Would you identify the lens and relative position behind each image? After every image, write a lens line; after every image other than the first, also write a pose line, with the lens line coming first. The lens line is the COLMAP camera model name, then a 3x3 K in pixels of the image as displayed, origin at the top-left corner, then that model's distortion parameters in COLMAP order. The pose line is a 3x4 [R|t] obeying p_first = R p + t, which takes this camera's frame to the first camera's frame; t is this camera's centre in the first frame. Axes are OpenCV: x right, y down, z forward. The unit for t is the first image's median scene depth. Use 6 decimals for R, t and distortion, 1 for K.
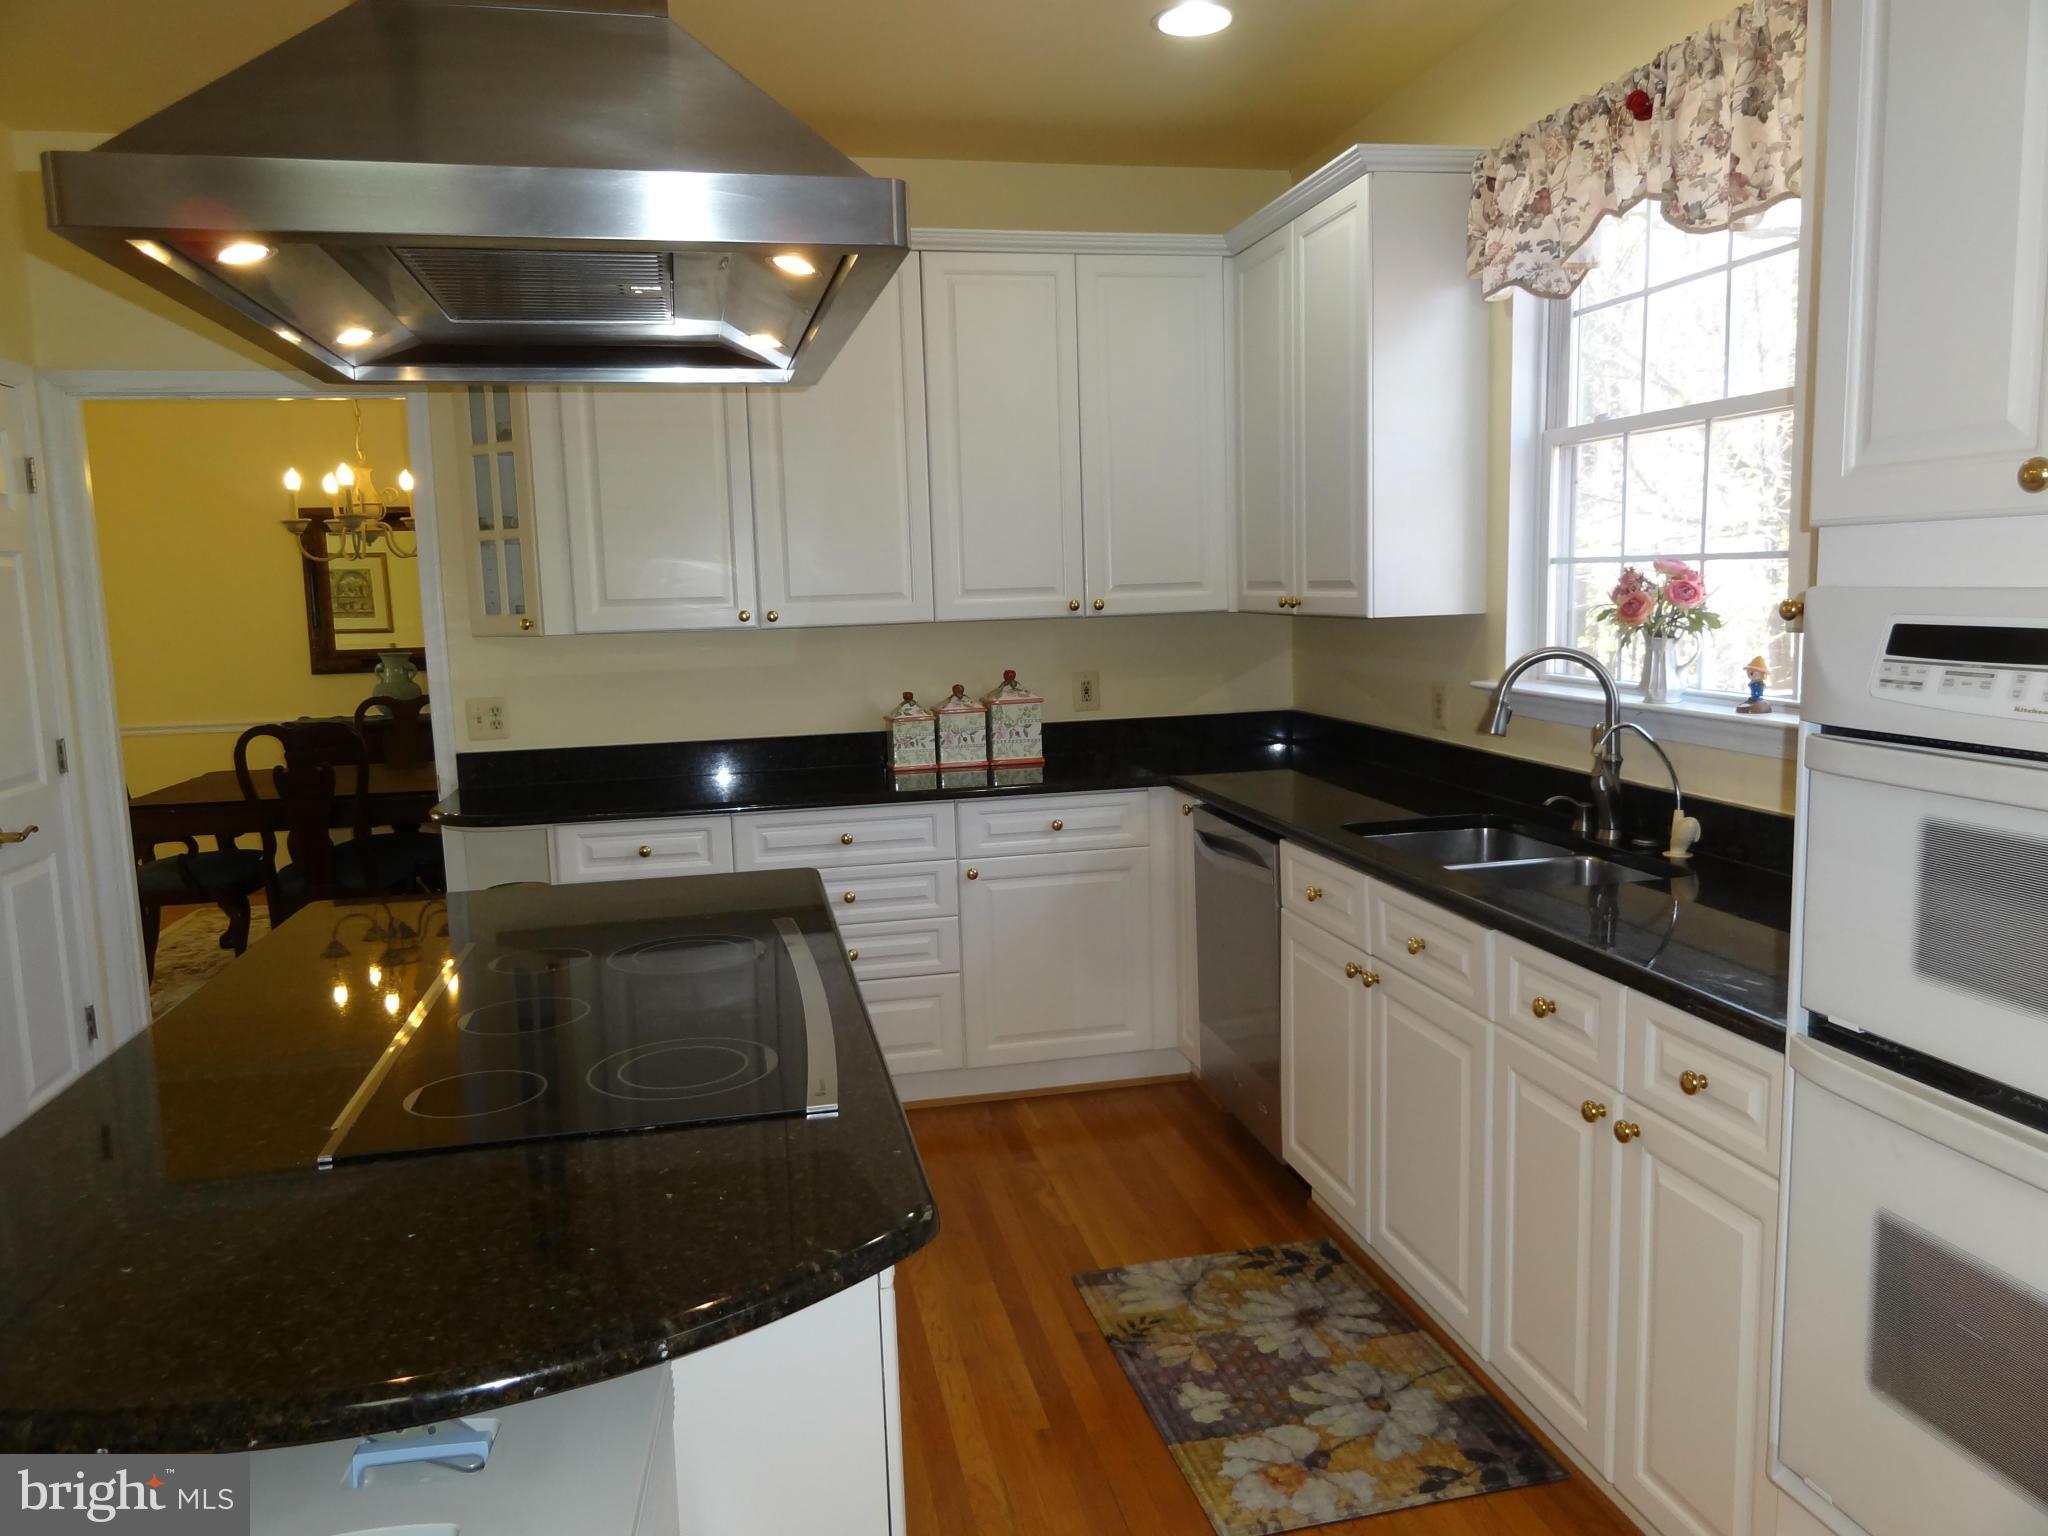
lens RADIAL K [[1424.5, 0, 1013.0], [0, 1424.5, 760.3], [0, 0, 1]] dist [0.002940, 0.000933]
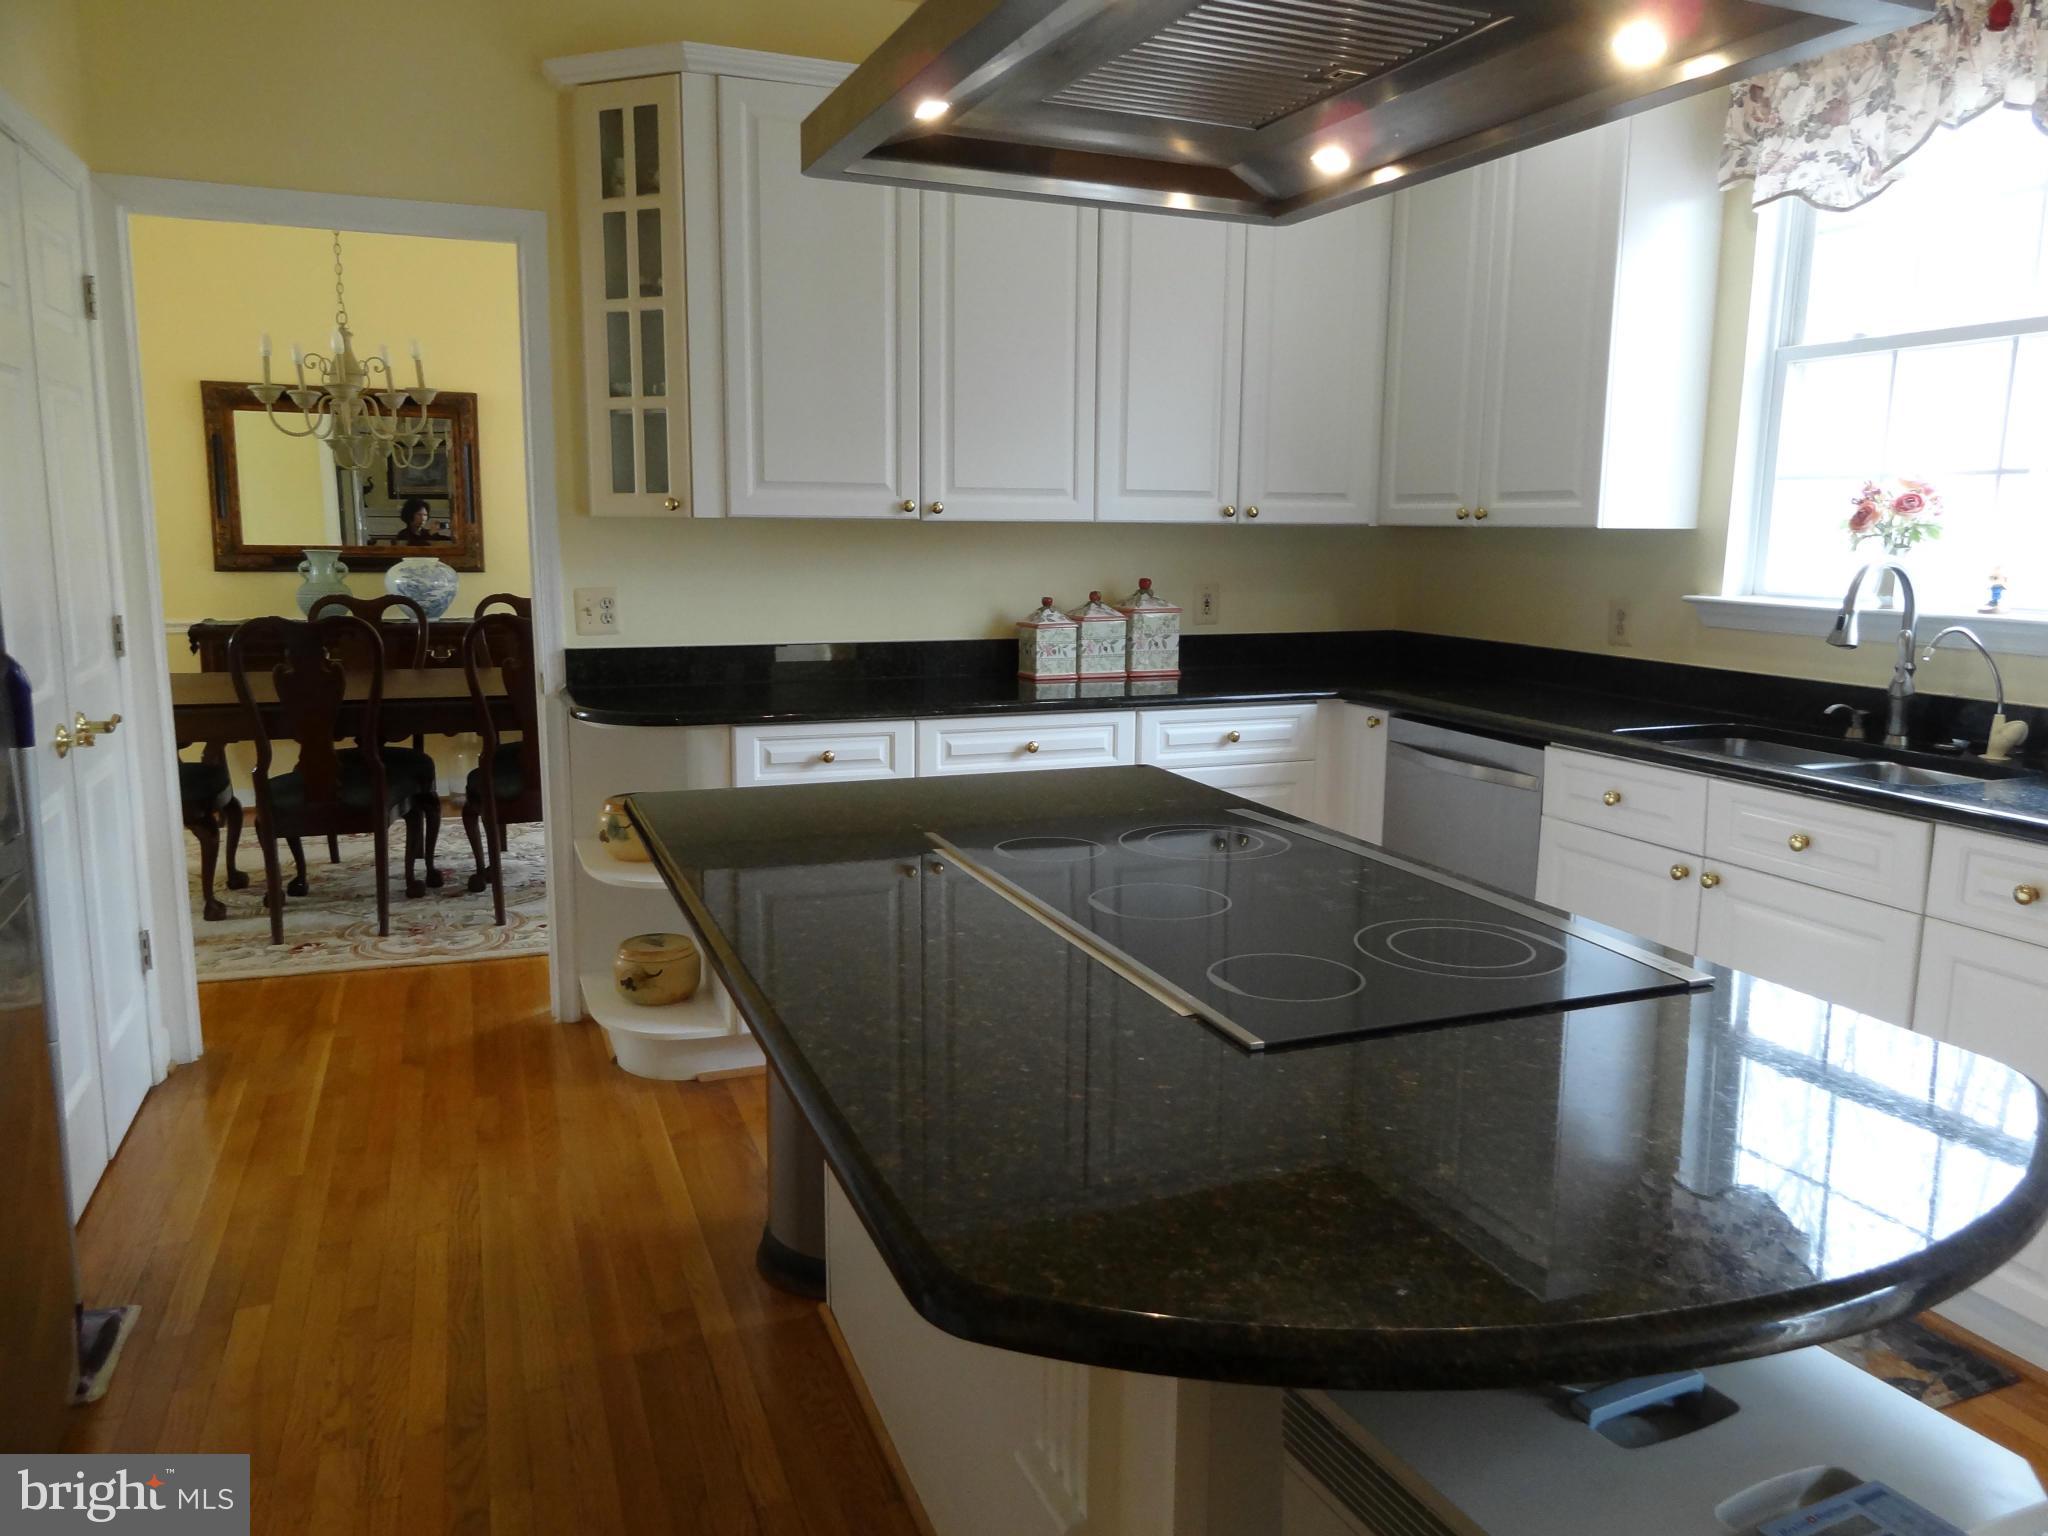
lens RADIAL K [[1424.5, 0, 1029.8], [0, 1424.5, 766.8], [0, 0, 1]] dist [0.002940, 0.000933]
pose [[0.984969, 0.010893, 0.172389, -0.264552], [-0.018222, 0.998993, 0.040988, 0.028144], [-0.171769, -0.043513, 0.984176, 0.066438]]
